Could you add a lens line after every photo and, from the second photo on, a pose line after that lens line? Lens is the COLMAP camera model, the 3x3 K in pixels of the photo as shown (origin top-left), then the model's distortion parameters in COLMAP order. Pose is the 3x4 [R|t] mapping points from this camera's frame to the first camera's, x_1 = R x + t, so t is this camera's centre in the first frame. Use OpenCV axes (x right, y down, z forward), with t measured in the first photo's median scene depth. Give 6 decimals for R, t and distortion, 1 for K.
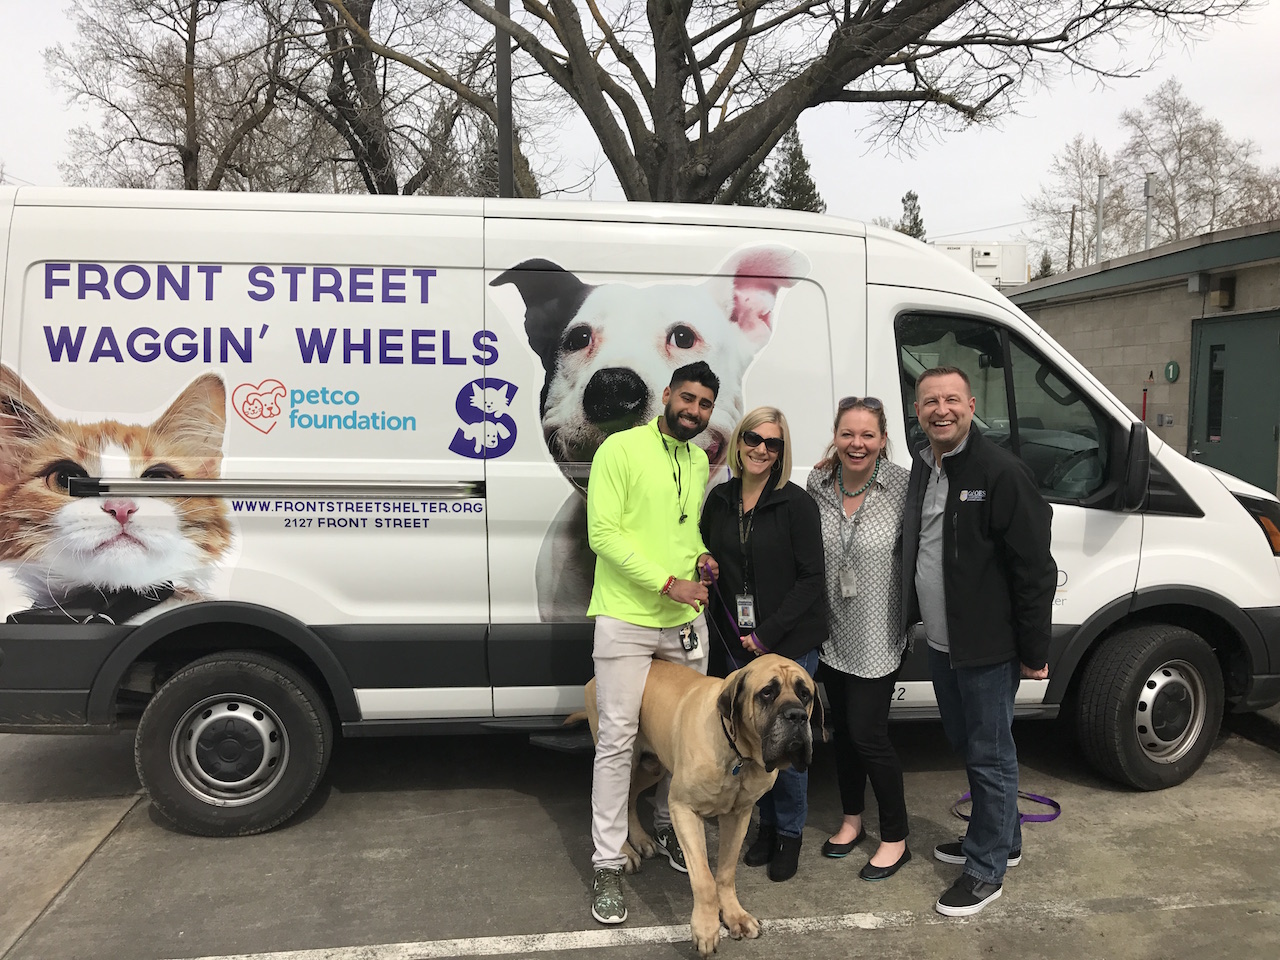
lens RADIAL K [[1045.3, 0, 642.2], [0, 1045.3, 473.9], [0, 0, 1]] dist [0.012821, -0.005033]
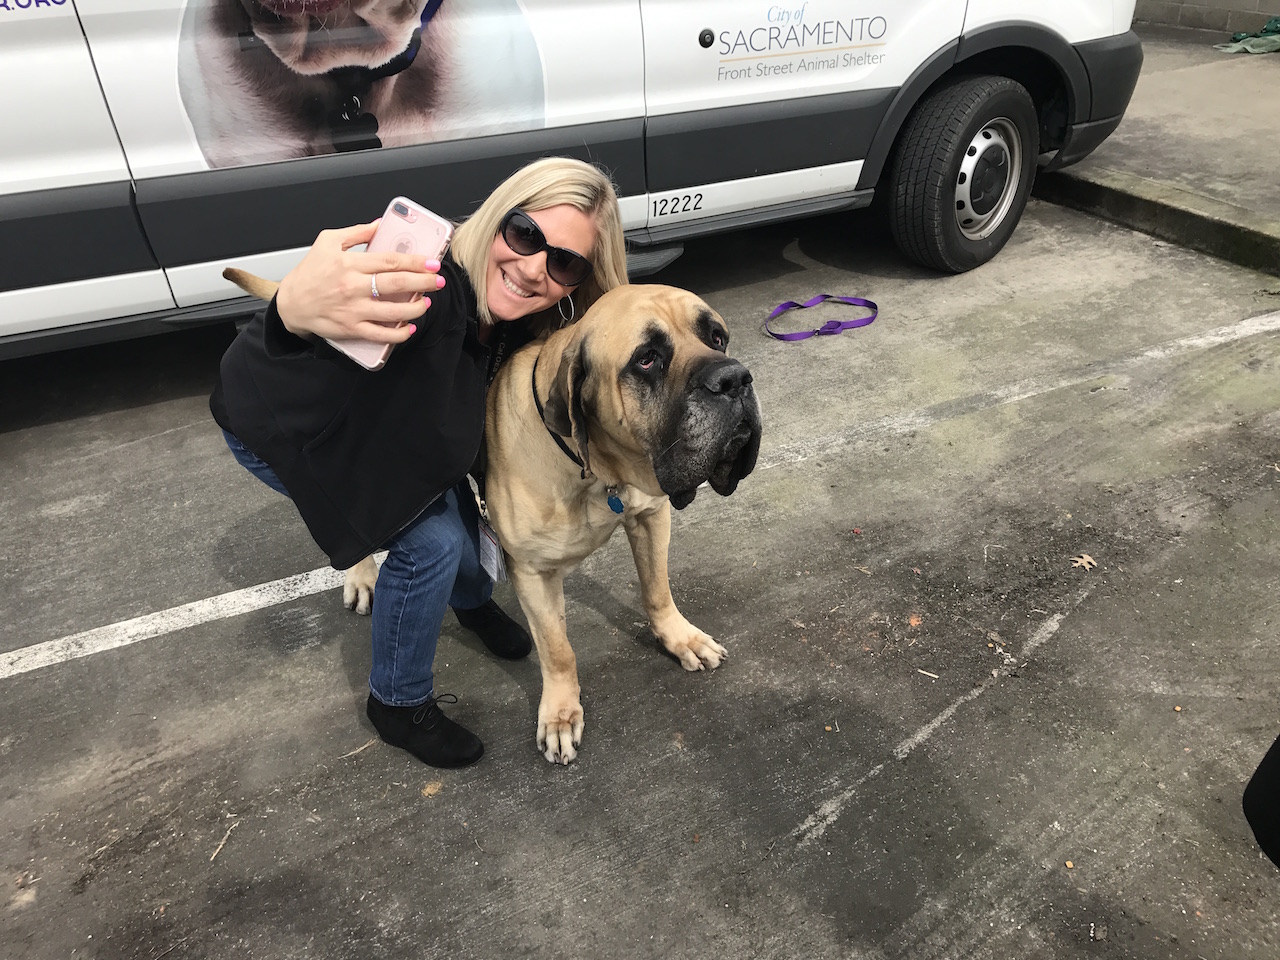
lens RADIAL K [[1045.3, 0, 642.0], [0, 1045.3, 483.0], [0, 0, 1]] dist [0.012821, -0.005033]
pose [[0.962074, -0.188624, 0.197067, 0.004718], [0.083505, 0.891372, 0.445513, 0.042170], [-0.259694, -0.412161, 0.873317, 0.229834]]
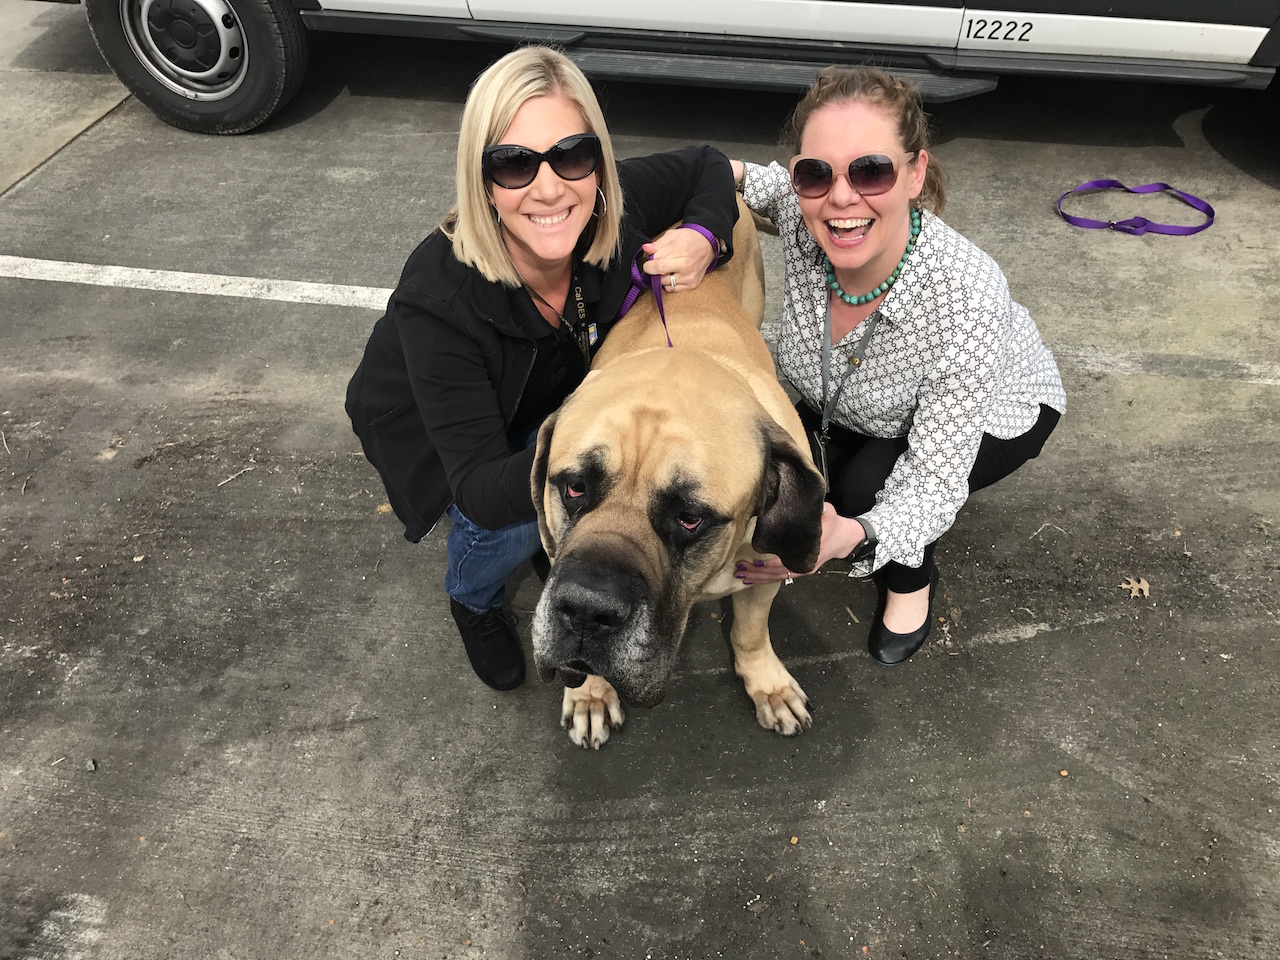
lens RADIAL K [[1045.3, 0, 643.9], [0, 1045.3, 483.9], [0, 0, 1]] dist [0.012821, -0.005033]
pose [[0.955805, 0.185822, -0.227832, 0.236544], [-0.006747, 0.788592, 0.614879, 0.022881], [0.293925, -0.586167, 0.754994, 0.247669]]
